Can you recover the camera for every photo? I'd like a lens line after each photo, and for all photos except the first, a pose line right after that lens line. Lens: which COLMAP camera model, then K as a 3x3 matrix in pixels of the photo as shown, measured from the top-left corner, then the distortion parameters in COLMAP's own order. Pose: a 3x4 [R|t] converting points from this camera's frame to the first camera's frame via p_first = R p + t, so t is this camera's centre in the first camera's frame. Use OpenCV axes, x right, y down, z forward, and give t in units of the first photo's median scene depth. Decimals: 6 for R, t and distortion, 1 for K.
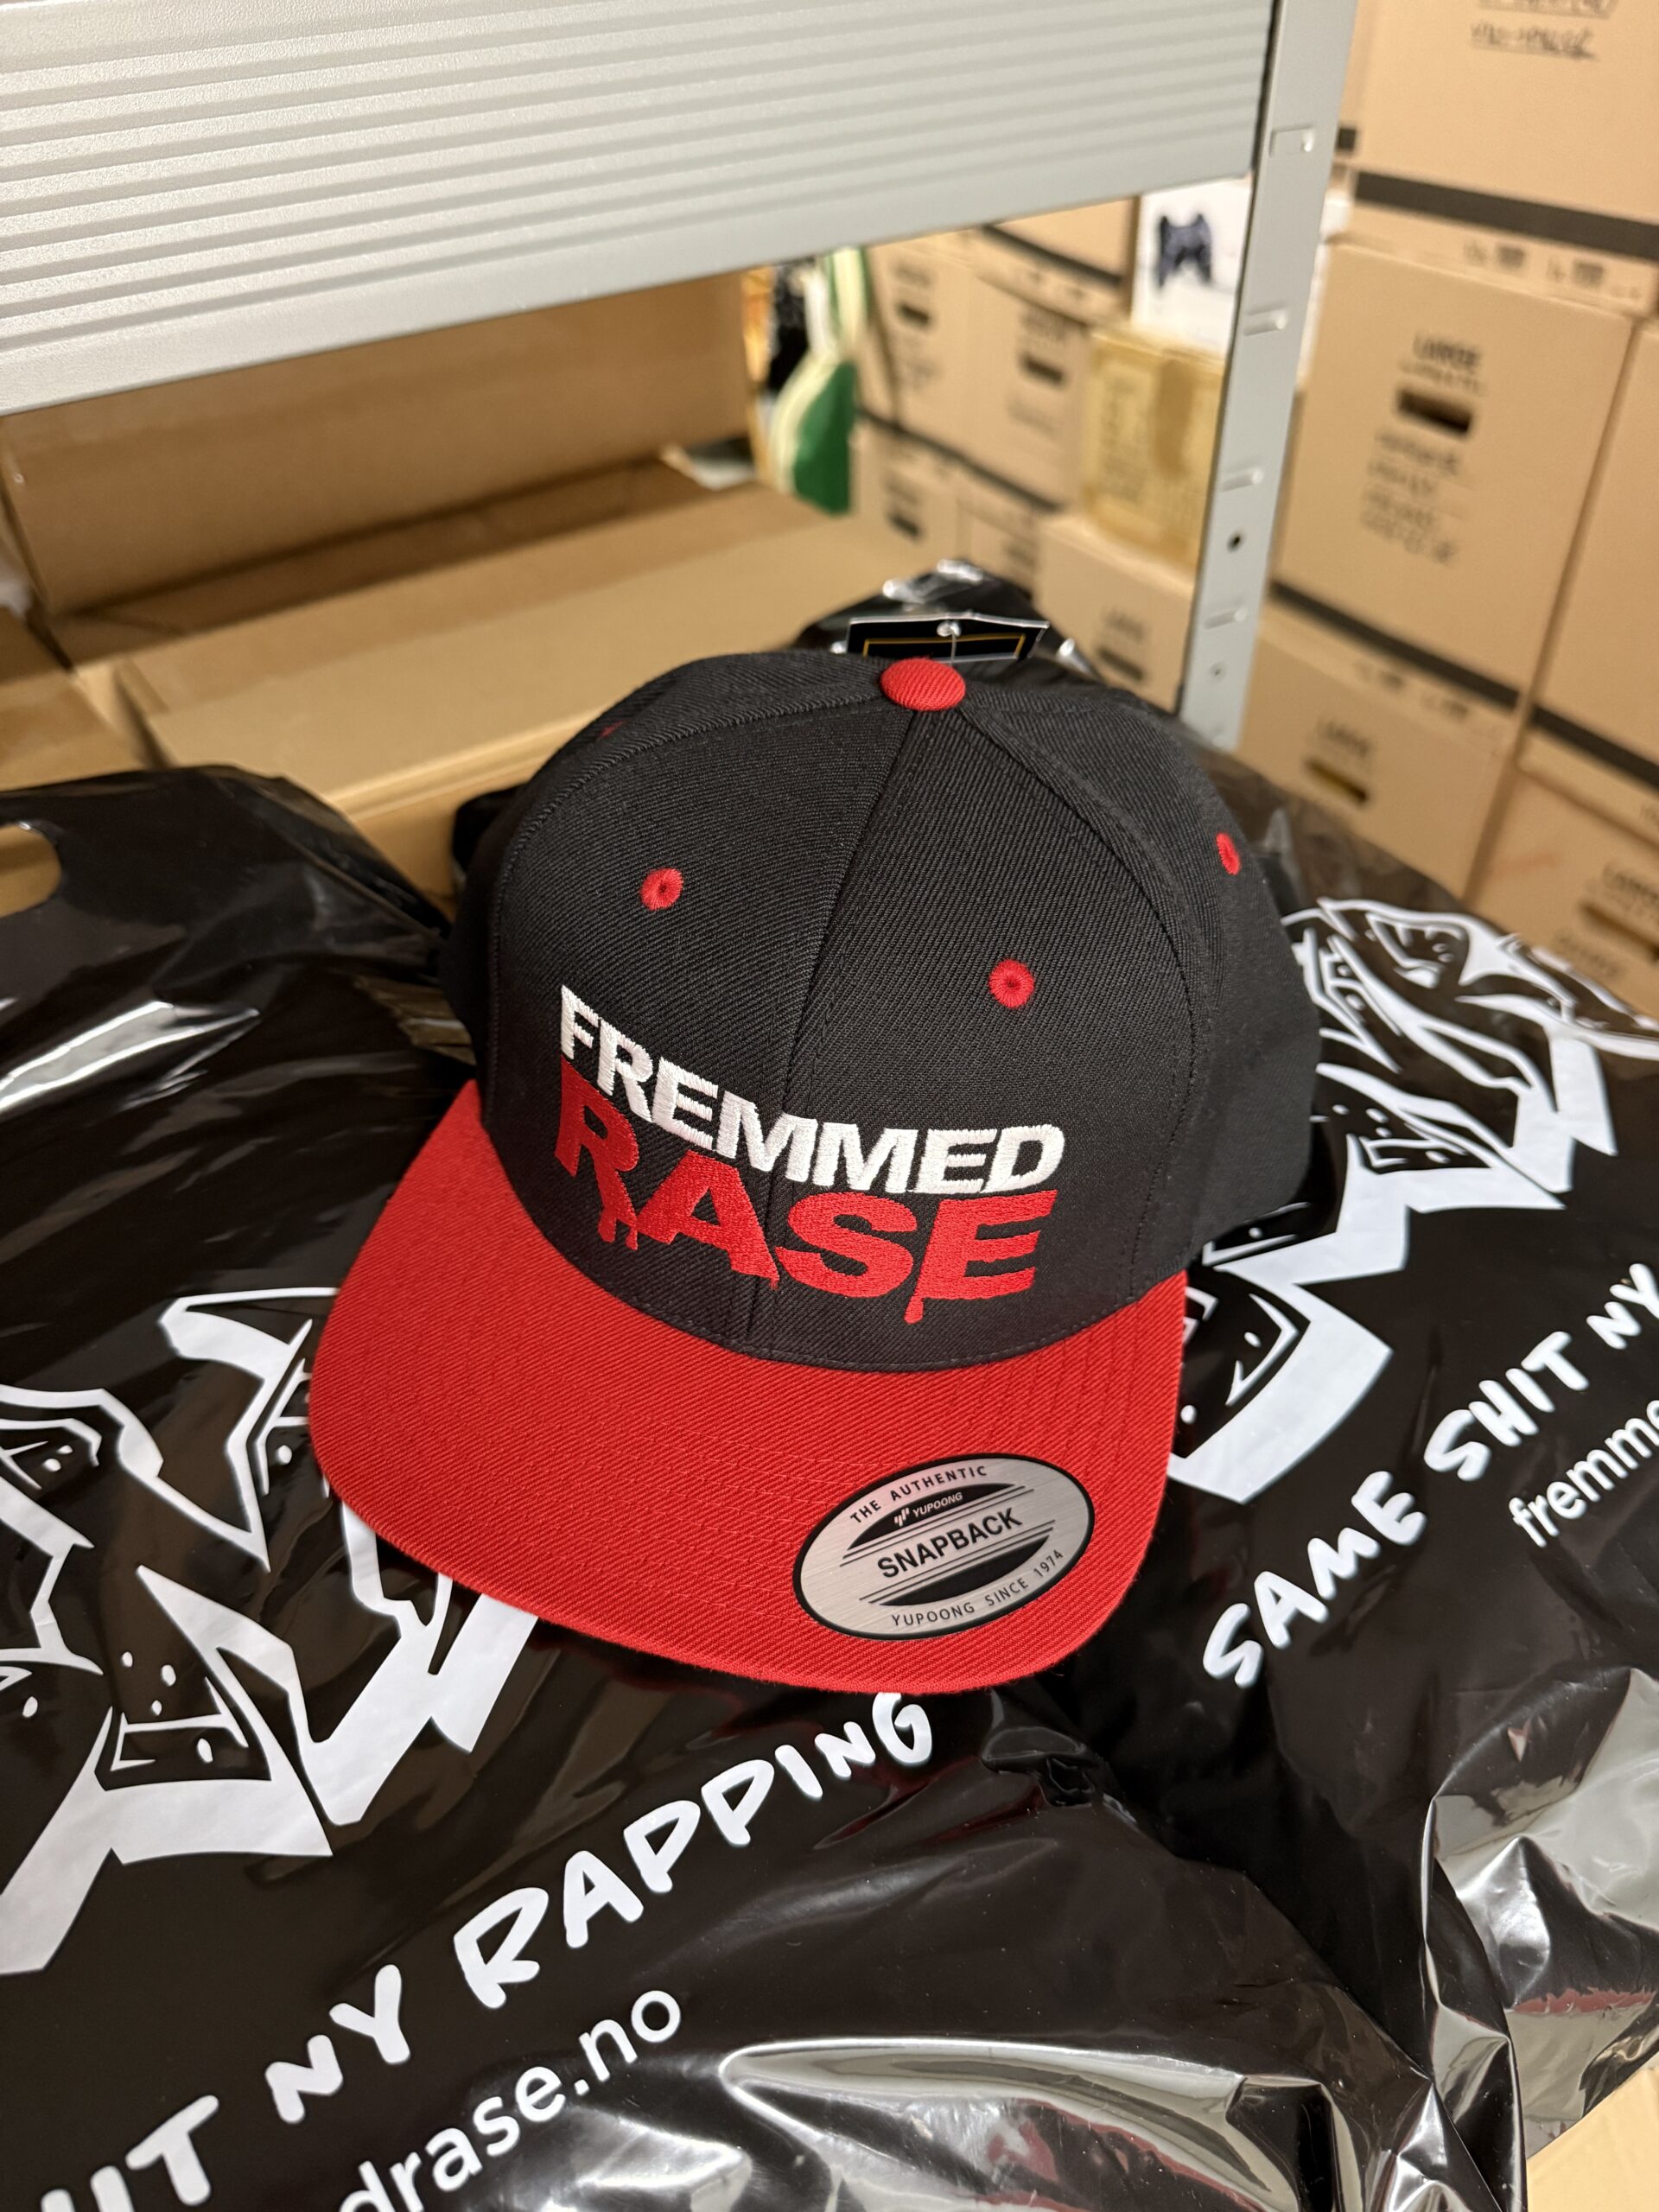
lens RADIAL K [[1584.5, 0, 788.7], [0, 1584.5, 1110.5], [0, 0, 1]] dist [-0.003325, -0.003216]
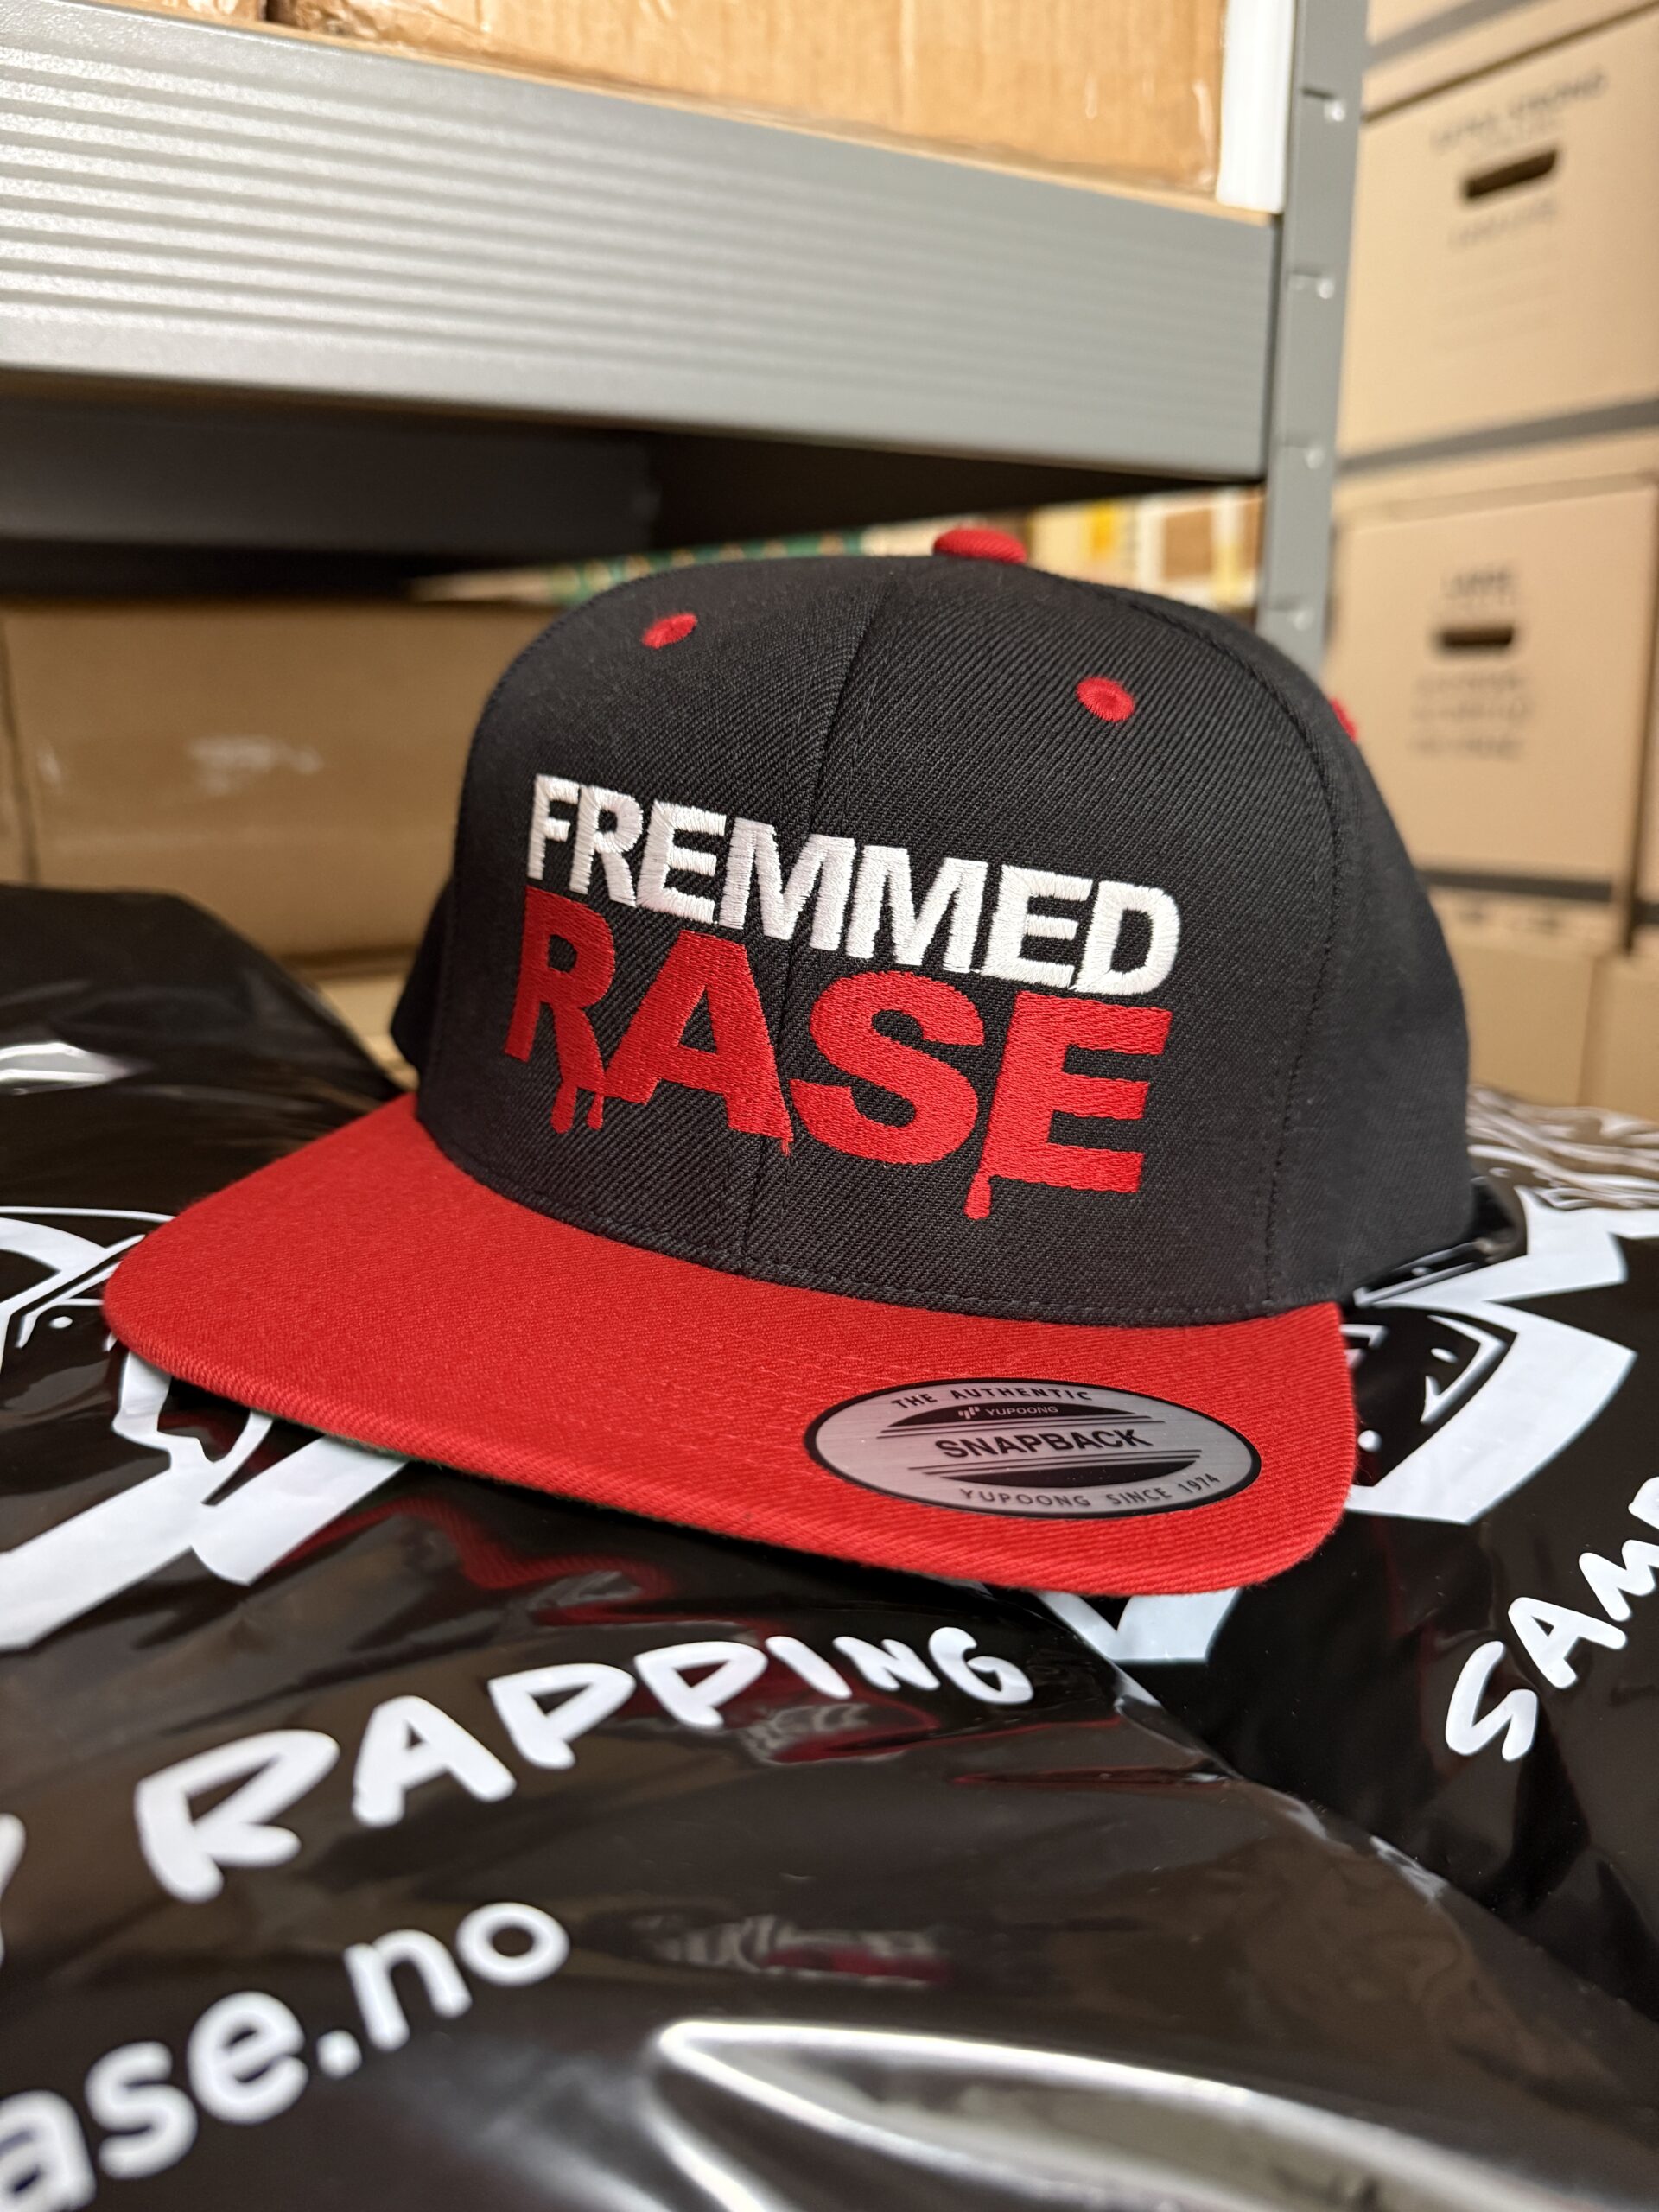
lens RADIAL K [[1586.7, 0, 796.4], [0, 1586.7, 1165.6], [0, 0, 1]] dist [0.028574, -0.071305]
pose [[0.999371, 0.035221, -0.004013, -0.001660], [-0.033769, 0.911446, -0.410032, 0.433798], [-0.010784, 0.409910, 0.912062, 0.351452]]
